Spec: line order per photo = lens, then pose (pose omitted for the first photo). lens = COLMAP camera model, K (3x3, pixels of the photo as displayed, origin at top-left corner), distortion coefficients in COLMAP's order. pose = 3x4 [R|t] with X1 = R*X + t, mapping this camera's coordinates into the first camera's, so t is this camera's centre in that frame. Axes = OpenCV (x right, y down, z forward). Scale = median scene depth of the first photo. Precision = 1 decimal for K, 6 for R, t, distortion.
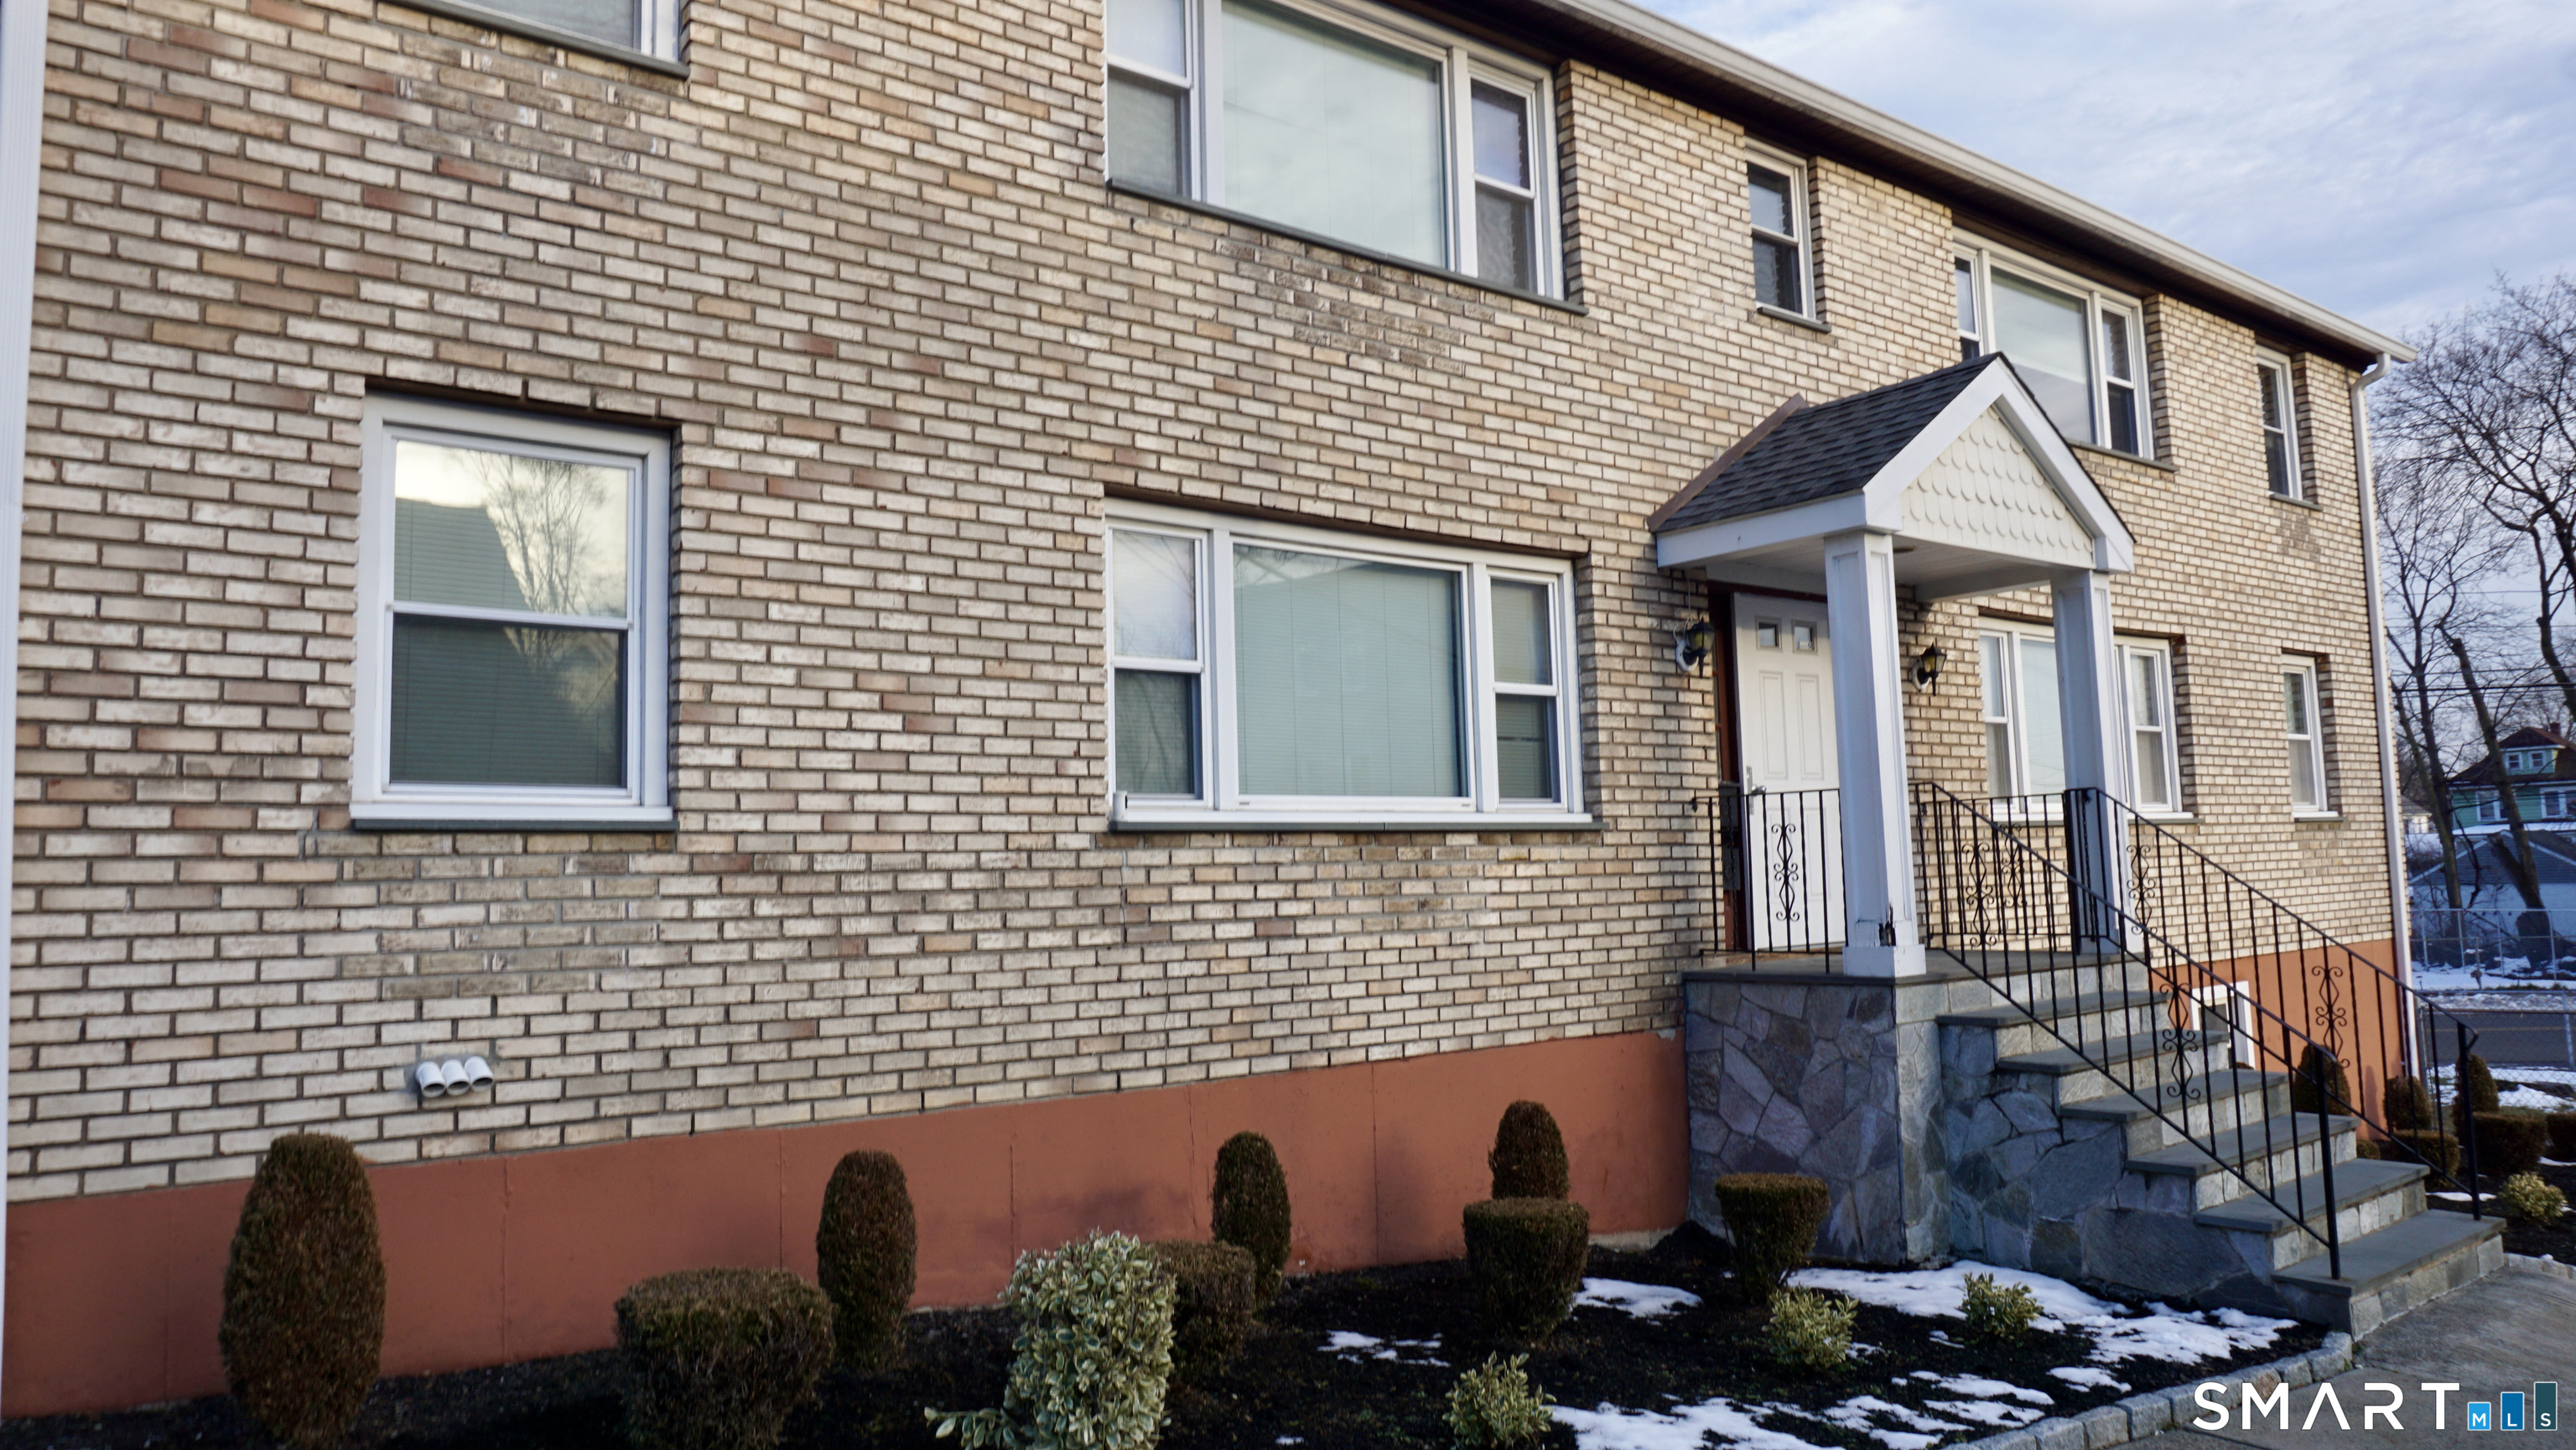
lens RADIAL K [[1710.9, 0, 1289.0], [0, 1710.9, 727.7], [0, 0, 1]] dist [-0.051289, 0.026866]
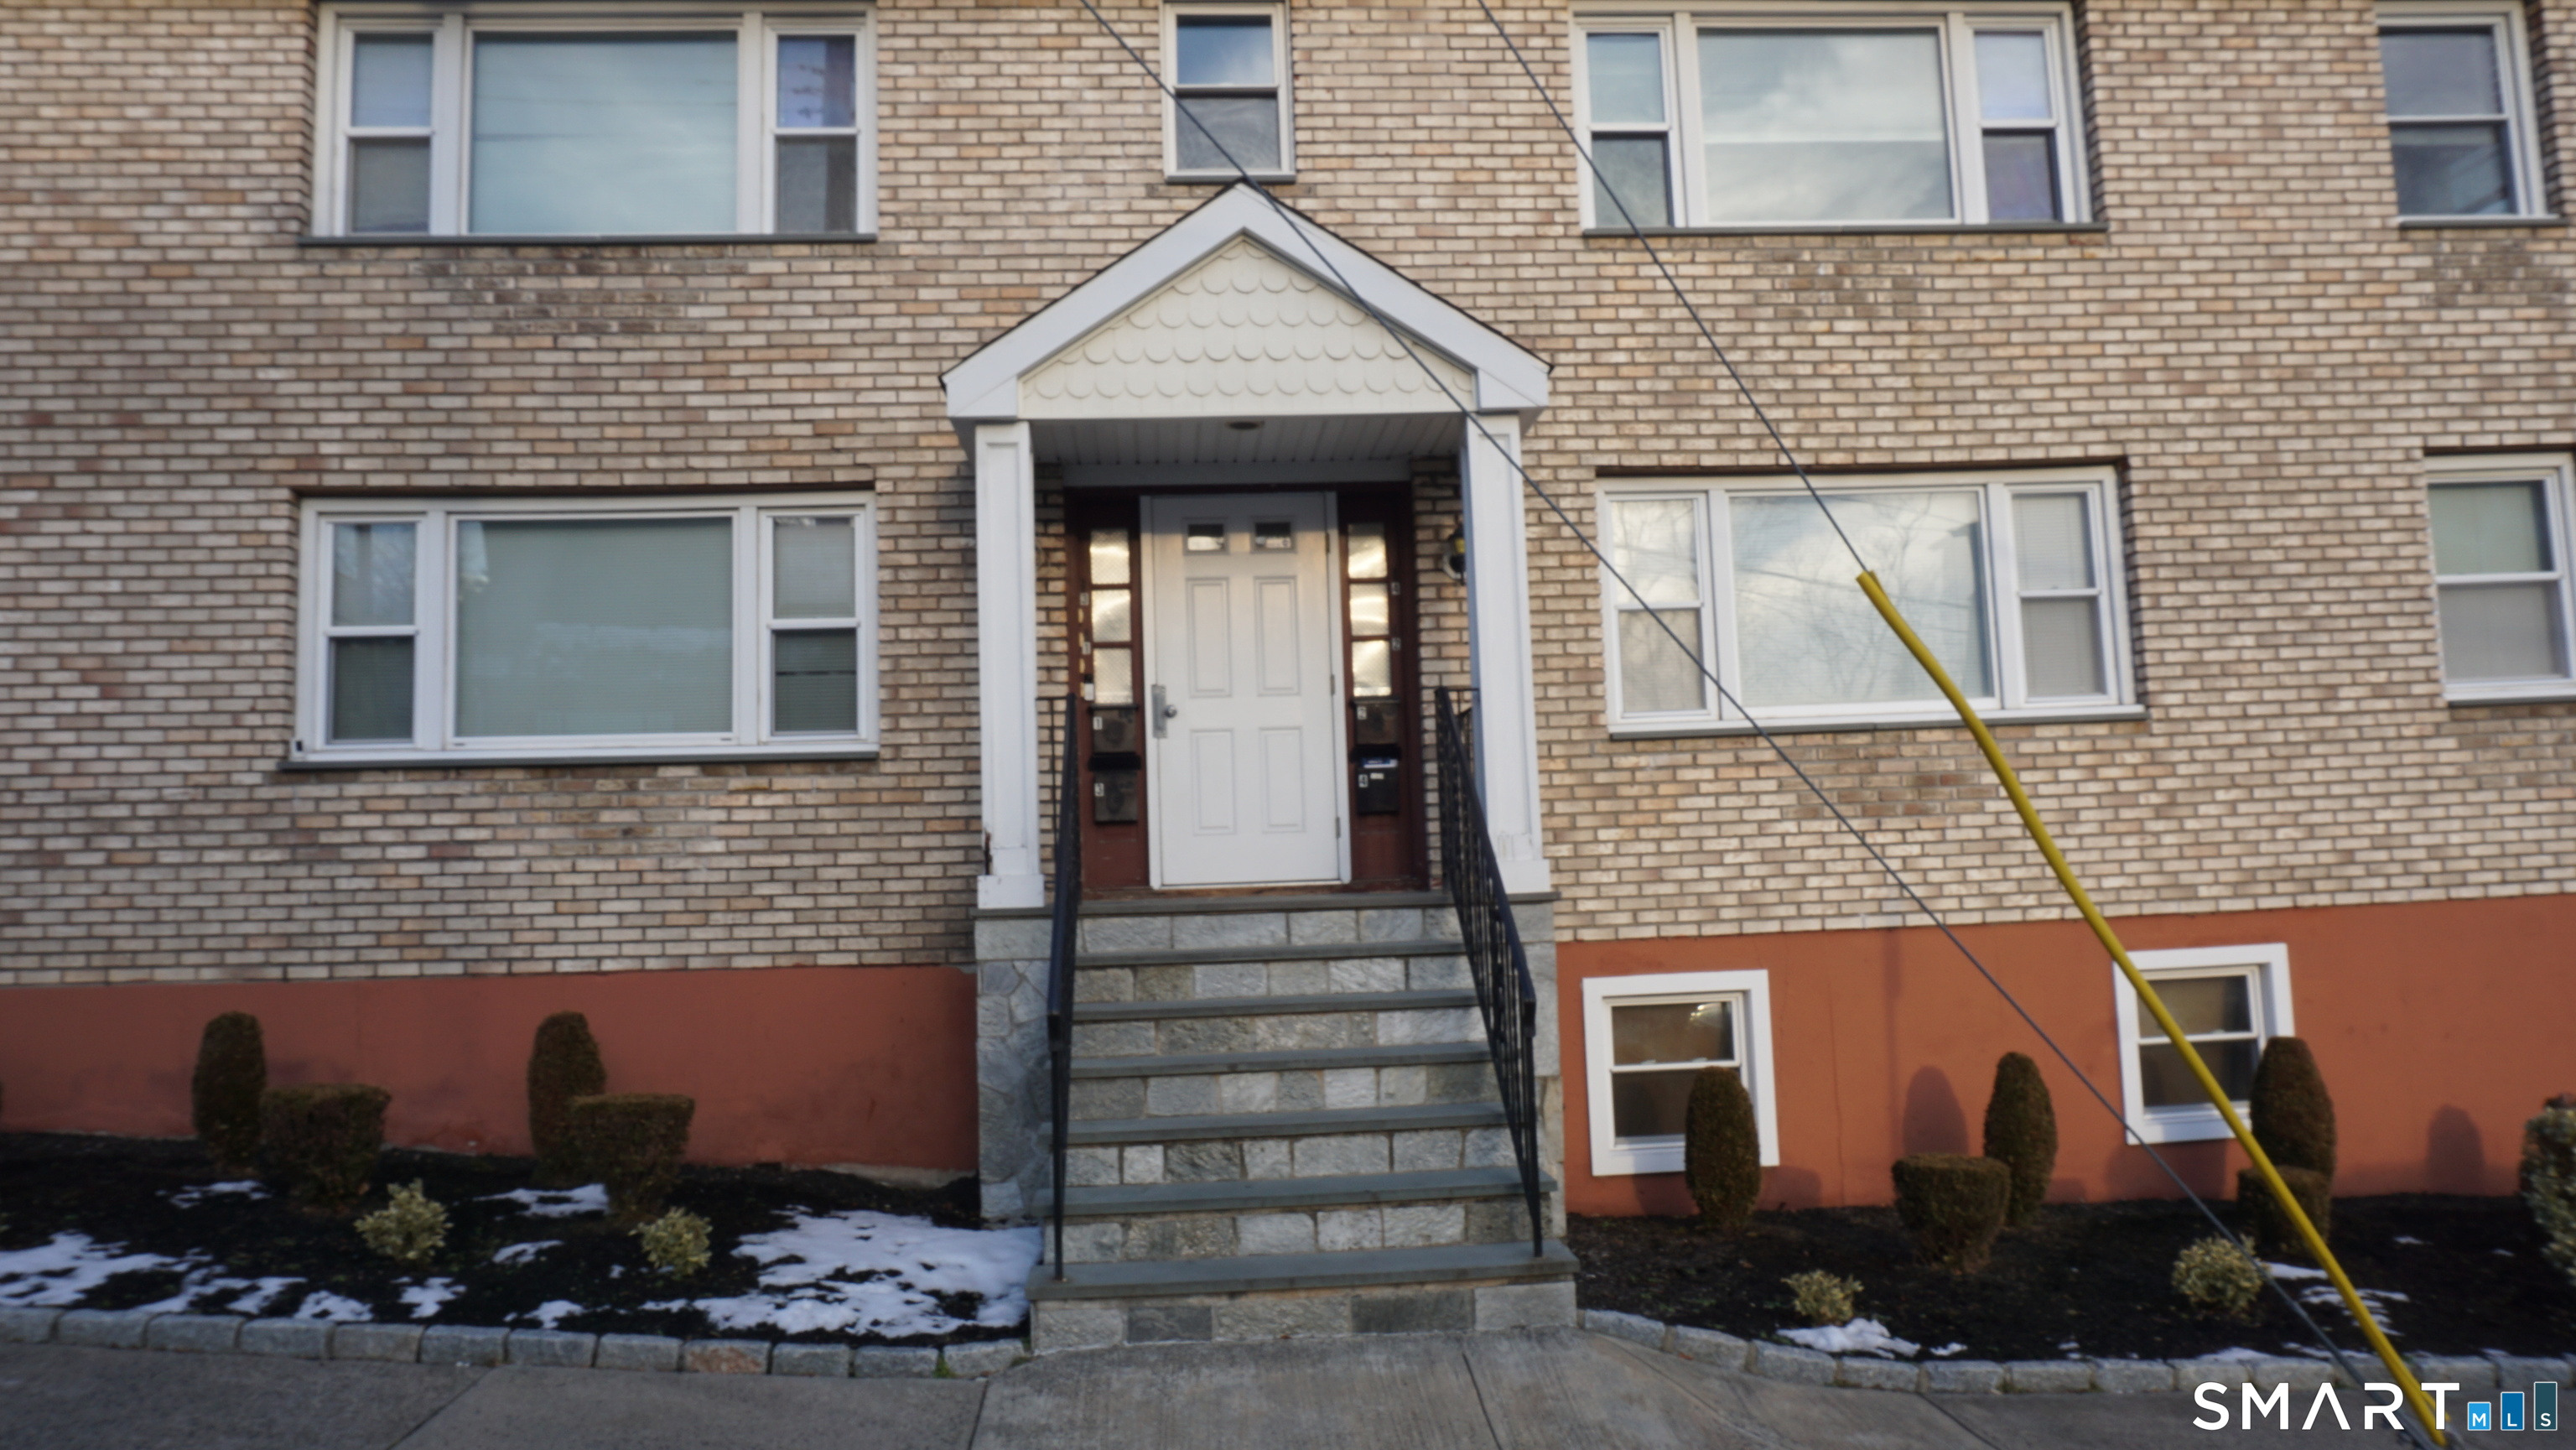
lens RADIAL K [[1710.9, 0, 1301.9], [0, 1710.9, 728.8], [0, 0, 1]] dist [-0.051289, 0.026866]
pose [[0.832731, -0.045331, -0.551818, 1.143050], [0.053298, 0.998577, -0.001602, 0.069665], [0.551106, -0.028077, 0.833963, 0.380973]]
